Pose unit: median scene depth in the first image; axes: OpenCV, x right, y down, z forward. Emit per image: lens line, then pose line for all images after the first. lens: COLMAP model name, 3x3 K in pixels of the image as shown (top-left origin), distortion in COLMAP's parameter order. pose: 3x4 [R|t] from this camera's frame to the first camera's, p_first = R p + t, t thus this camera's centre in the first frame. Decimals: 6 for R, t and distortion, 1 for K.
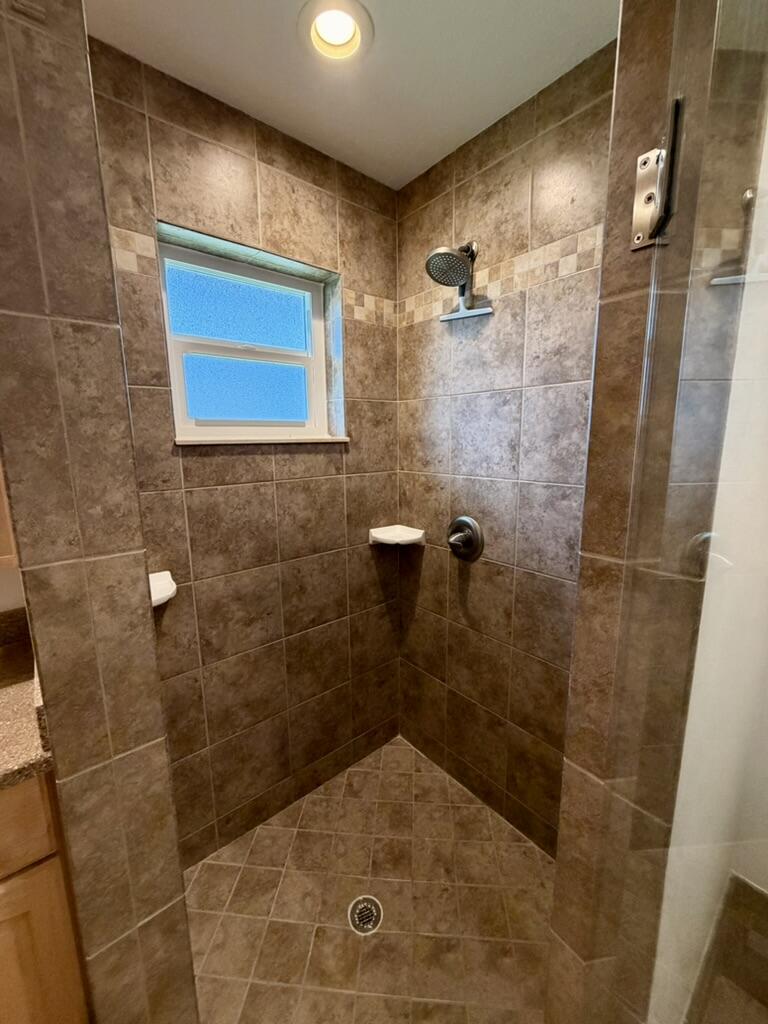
lens RADIAL K [[410.2, 0, 383.6], [0, 410.2, 509.7], [0, 0, 1]] dist [-0.001643, 0.000530]
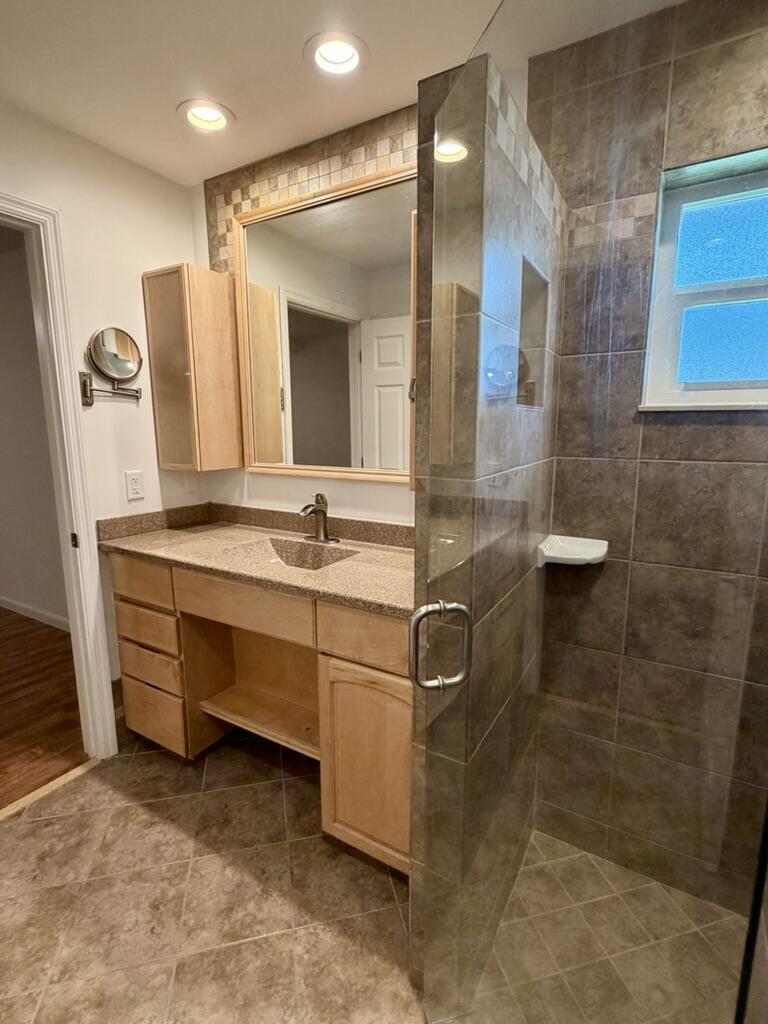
lens RADIAL K [[491.2, 0, 383.4], [0, 491.2, 512.4], [0, 0, 1]] dist [-0.002663, -0.000109]
pose [[0.328546, 0.177911, -0.927580, 0.364283], [-0.167463, 0.977511, 0.128173, 0.021005], [0.929523, 0.113224, 0.350951, 0.082166]]
